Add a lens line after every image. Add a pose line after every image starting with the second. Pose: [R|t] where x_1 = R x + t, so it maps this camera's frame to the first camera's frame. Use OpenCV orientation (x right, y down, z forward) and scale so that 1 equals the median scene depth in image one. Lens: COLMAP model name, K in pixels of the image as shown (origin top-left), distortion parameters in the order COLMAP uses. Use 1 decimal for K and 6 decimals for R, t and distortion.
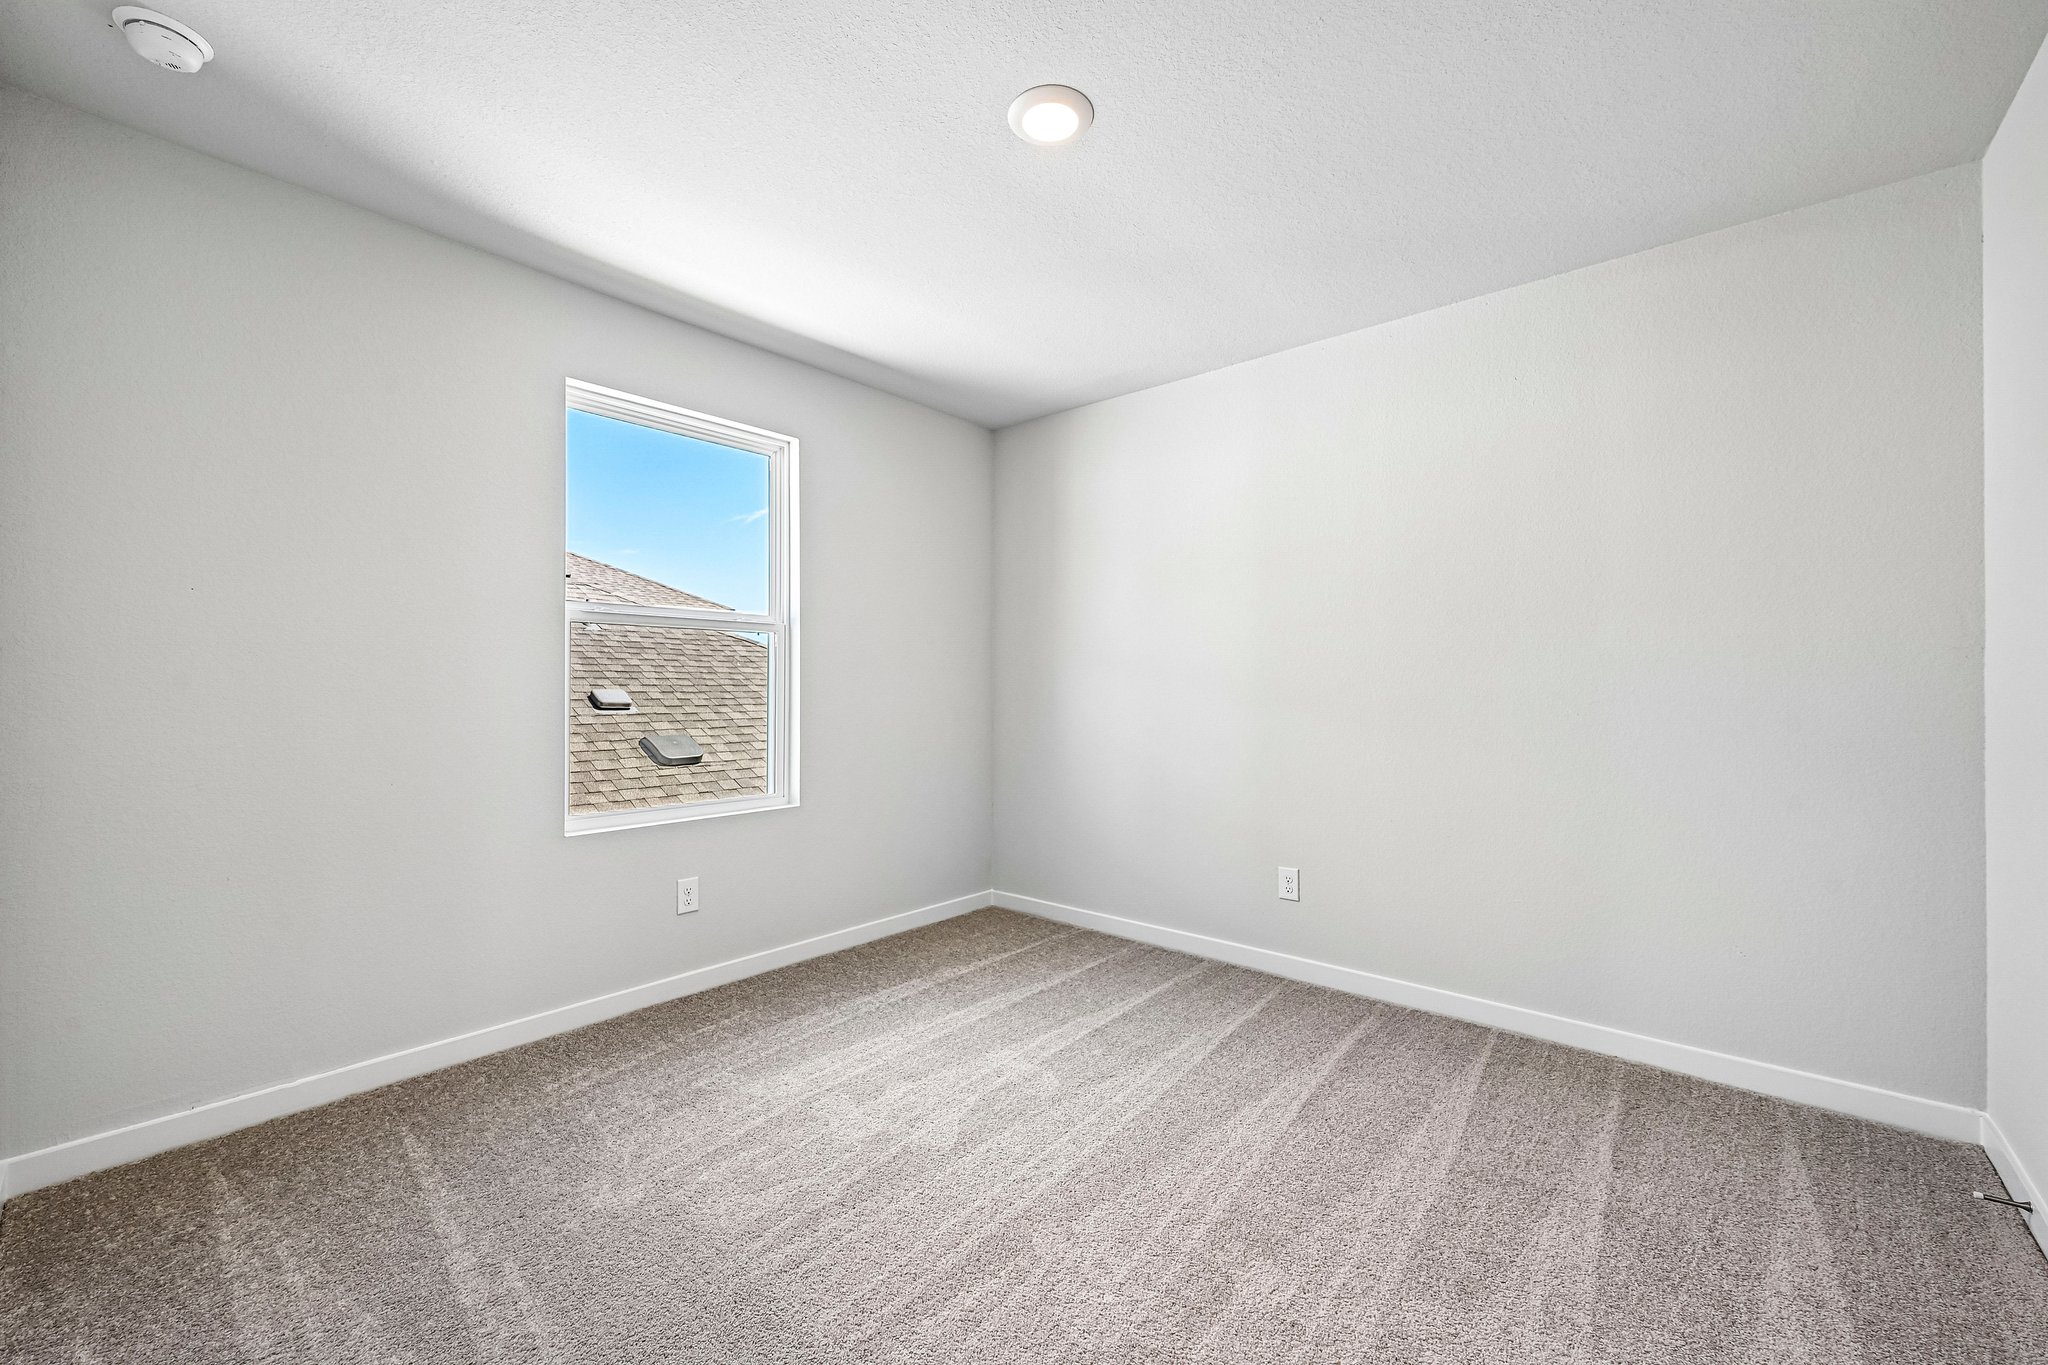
lens RADIAL K [[798.8, 0, 1023.2], [0, 798.8, 683.1], [0, 0, 1]] dist [-0.001552, 0.000561]
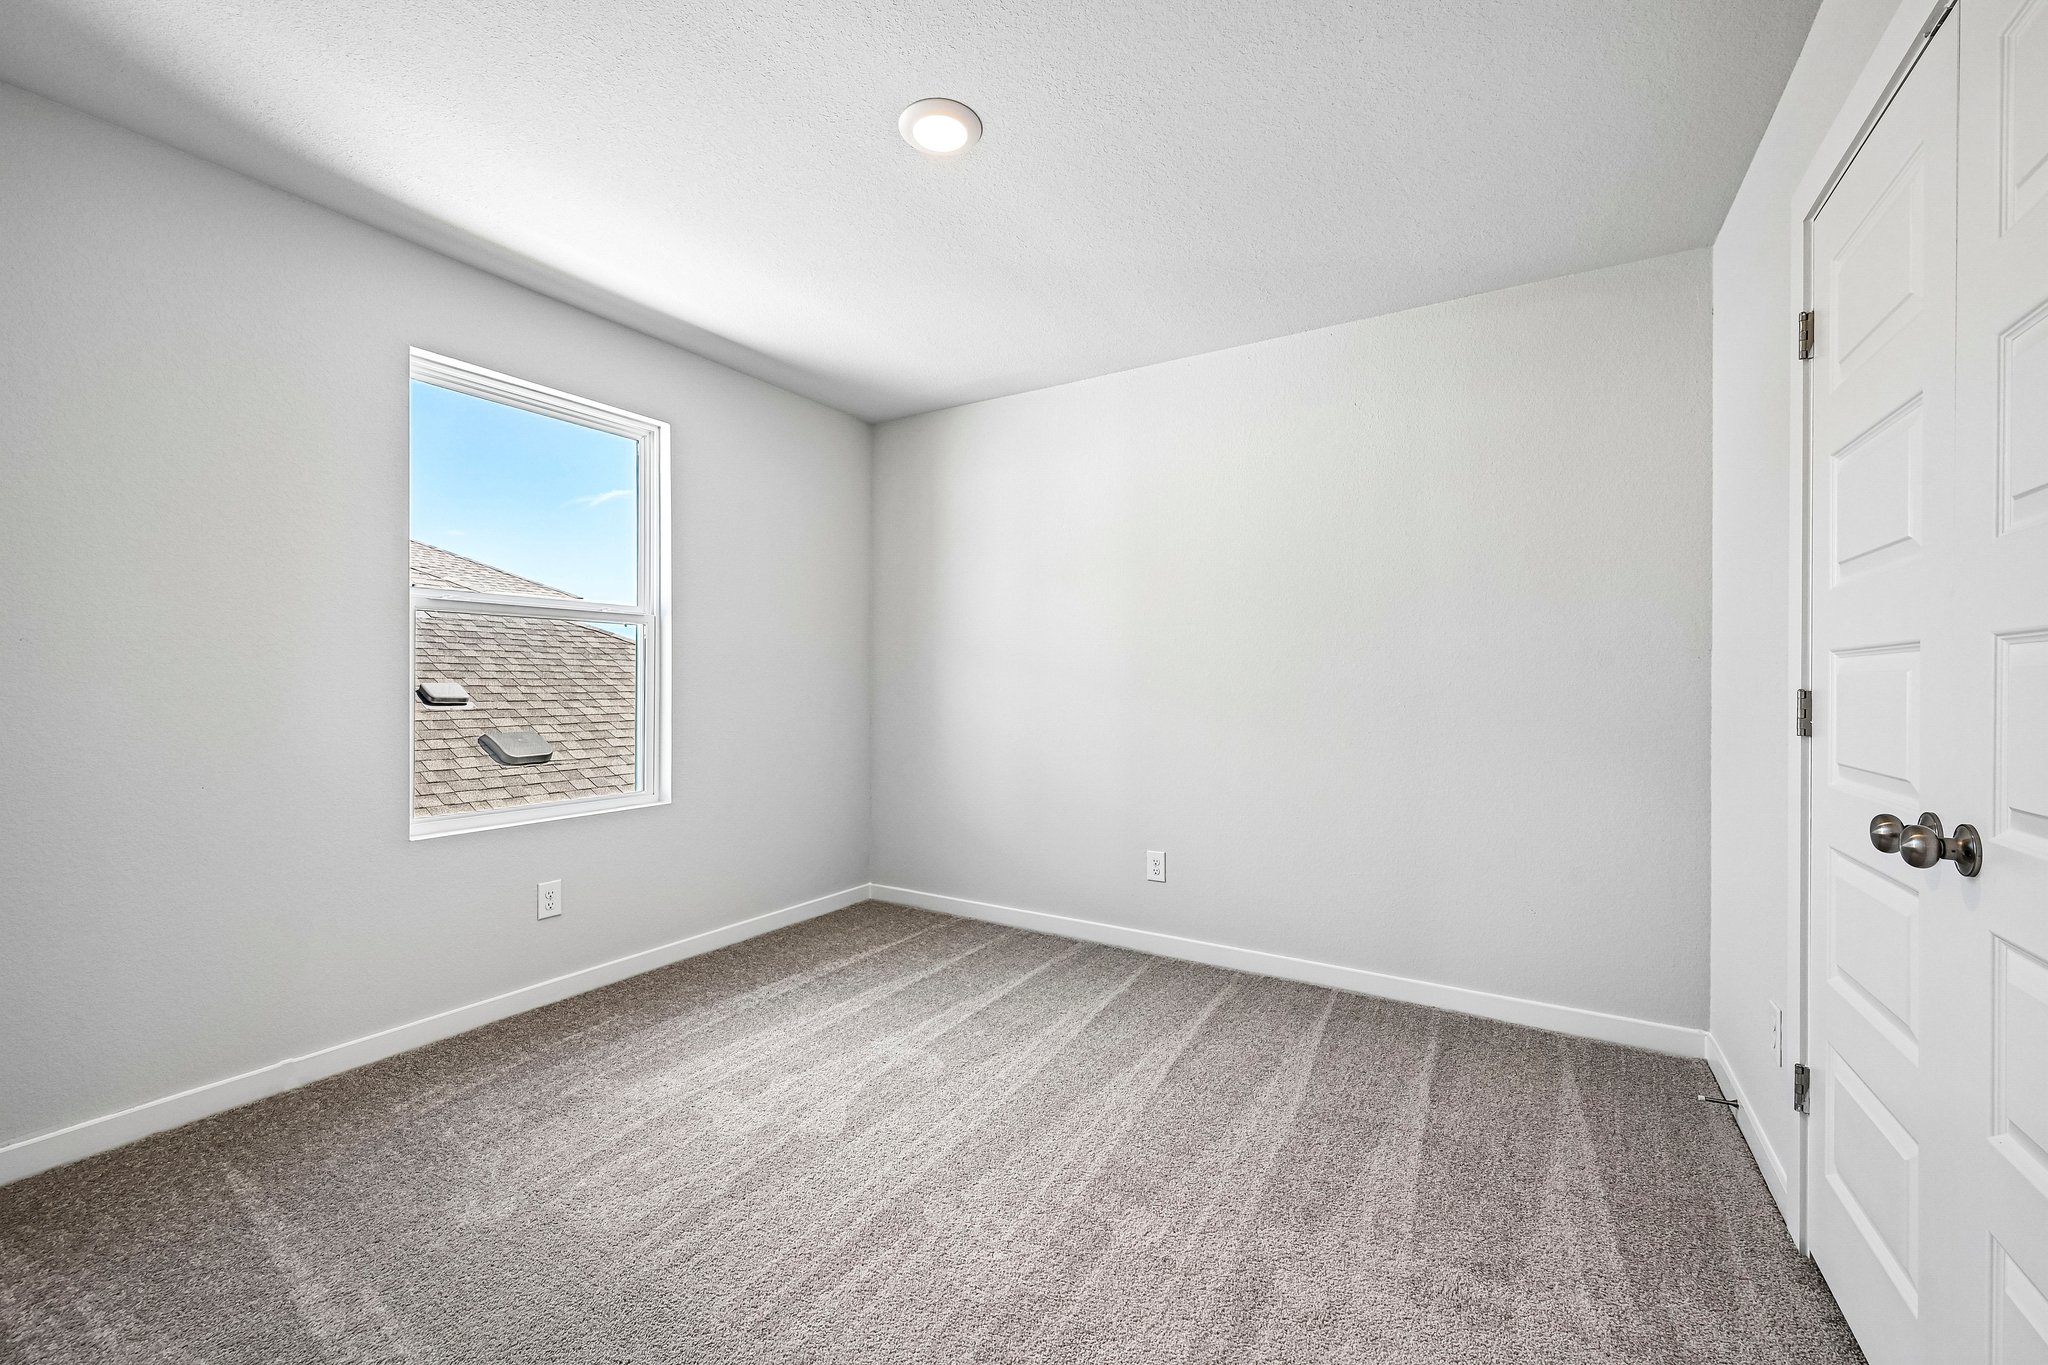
lens RADIAL K [[798.8, 0, 1016.1], [0, 798.8, 683.1], [0, 0, 1]] dist [-0.001552, 0.000561]
pose [[0.988306, 0.001276, 0.152476, -0.020274], [-0.002386, 0.999972, 0.007096, 0.000072], [-0.152462, -0.007377, 0.988282, -0.031171]]
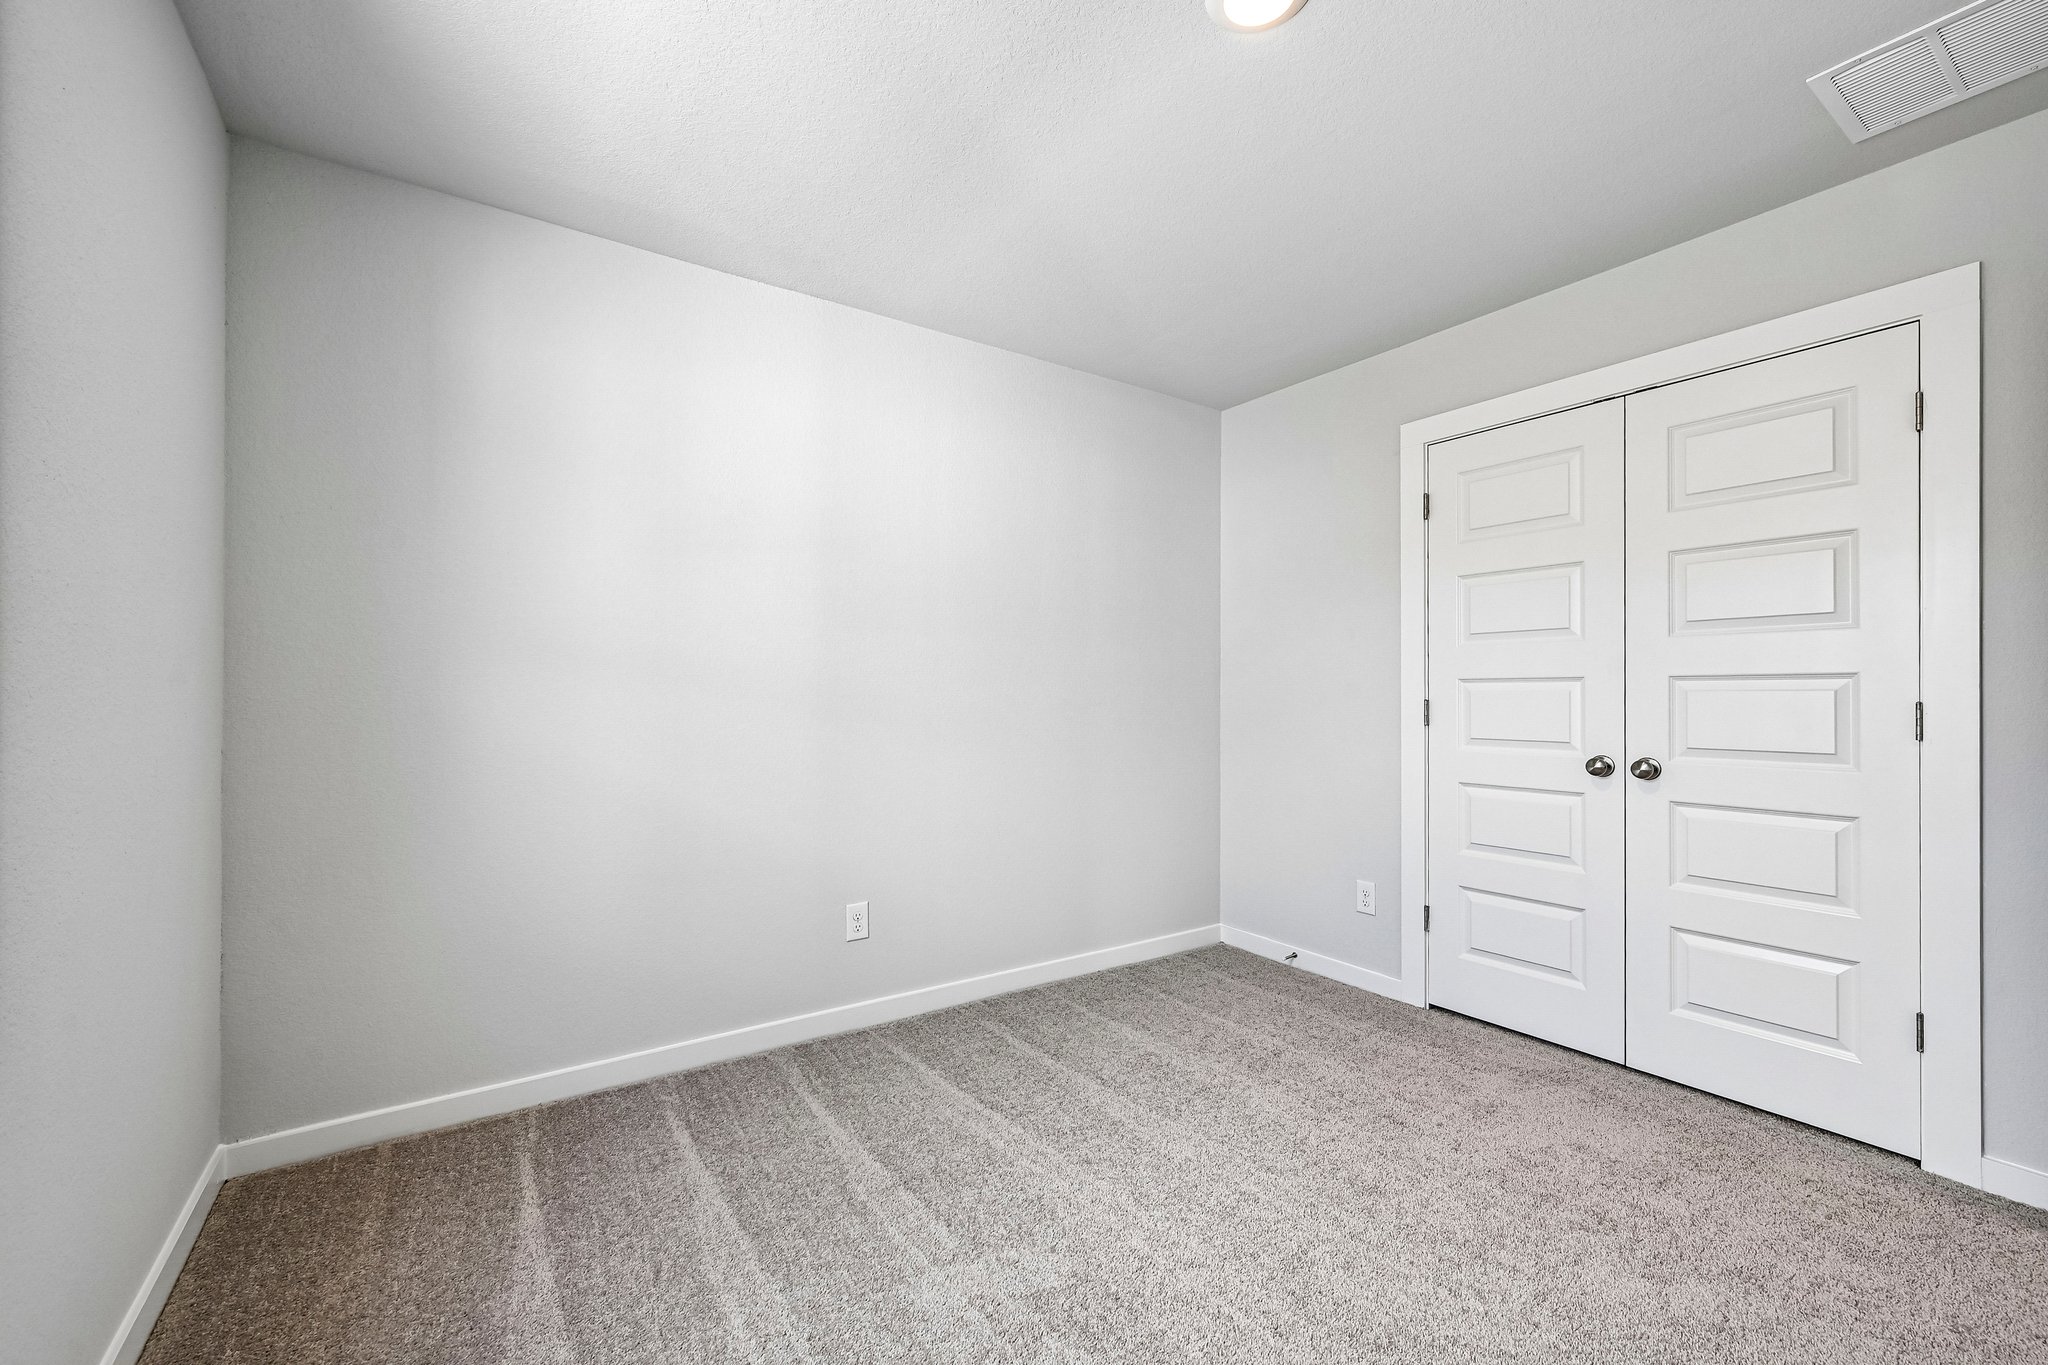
lens RADIAL K [[798.8, 0, 1013.5], [0, 798.8, 696.2], [0, 0, 1]] dist [-0.001552, 0.000561]
pose [[0.281082, 0.001359, 0.959683, -0.621728], [-0.005232, 0.999986, 0.000116, 0.004969], [-0.959669, -0.005054, 0.281086, 0.799811]]
